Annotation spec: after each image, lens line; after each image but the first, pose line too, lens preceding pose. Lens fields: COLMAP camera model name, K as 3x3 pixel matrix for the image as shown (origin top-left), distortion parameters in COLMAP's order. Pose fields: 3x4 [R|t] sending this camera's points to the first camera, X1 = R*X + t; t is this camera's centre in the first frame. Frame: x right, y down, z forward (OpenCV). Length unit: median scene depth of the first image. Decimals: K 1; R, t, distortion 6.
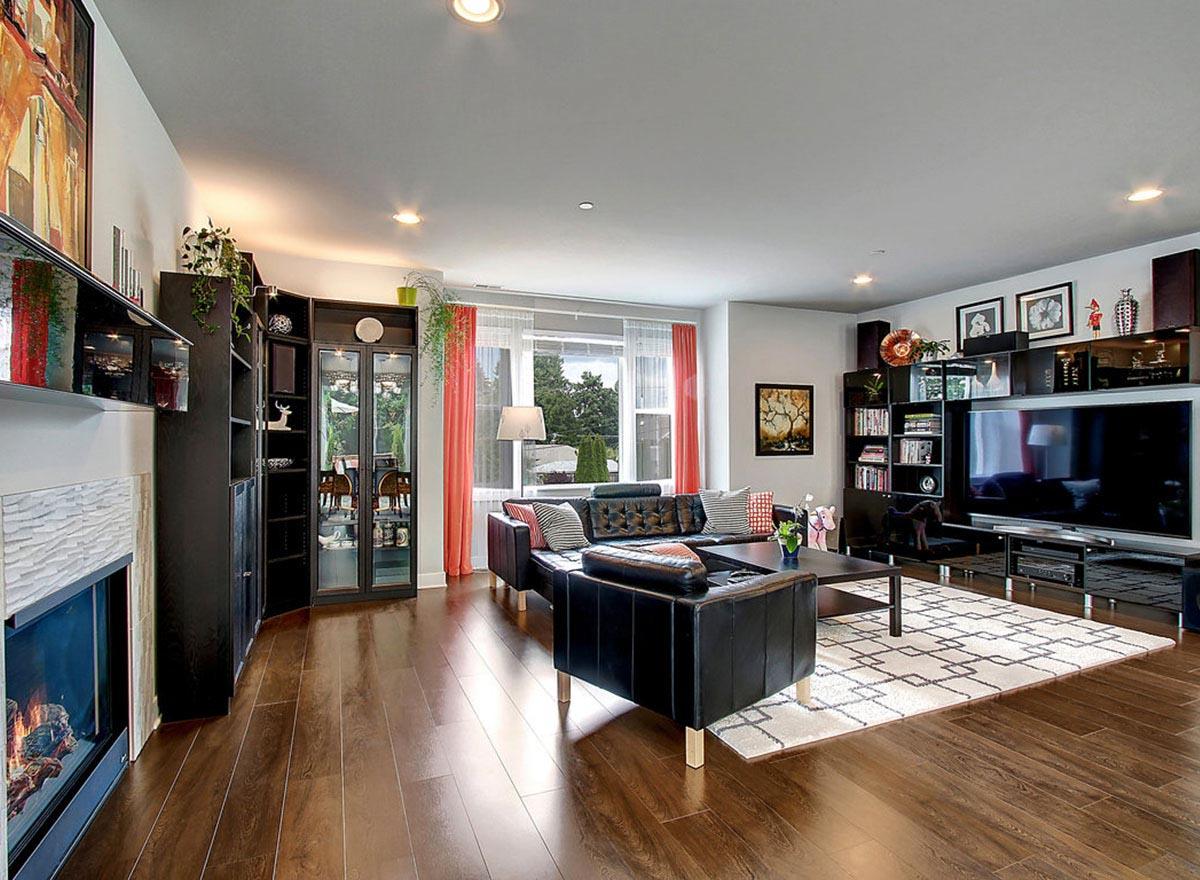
lens RADIAL K [[628.7, 0, 604.9], [0, 628.7, 440.7], [0, 0, 1]] dist [-0.019662, 0.000779]
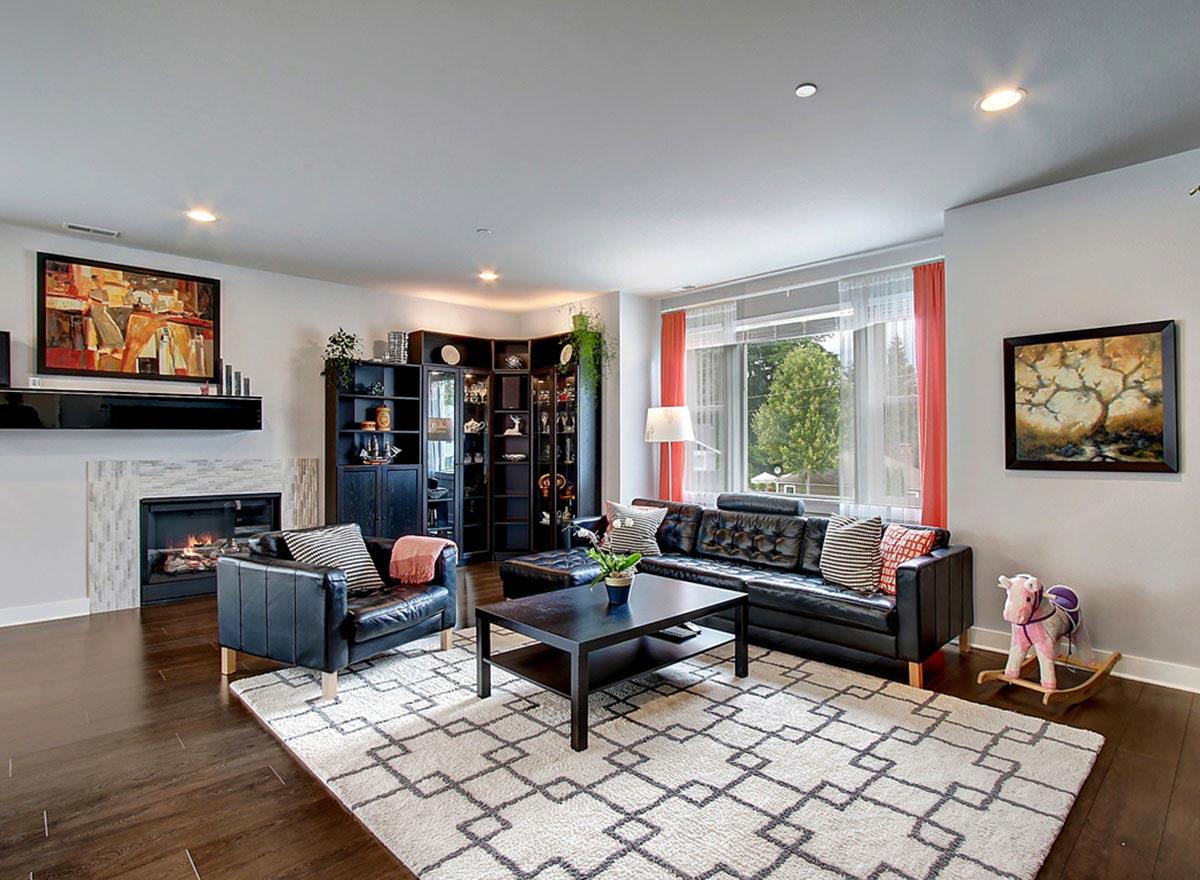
lens RADIAL K [[628.7, 0, 604.9], [0, 628.7, 440.7], [0, 0, 1]] dist [-0.019662, 0.000779]
pose [[0.345324, -0.000664, -0.938483, 0.634598], [0.003002, 0.999995, 0.000398, -0.002051], [0.938479, -0.002955, 0.345325, 0.473210]]
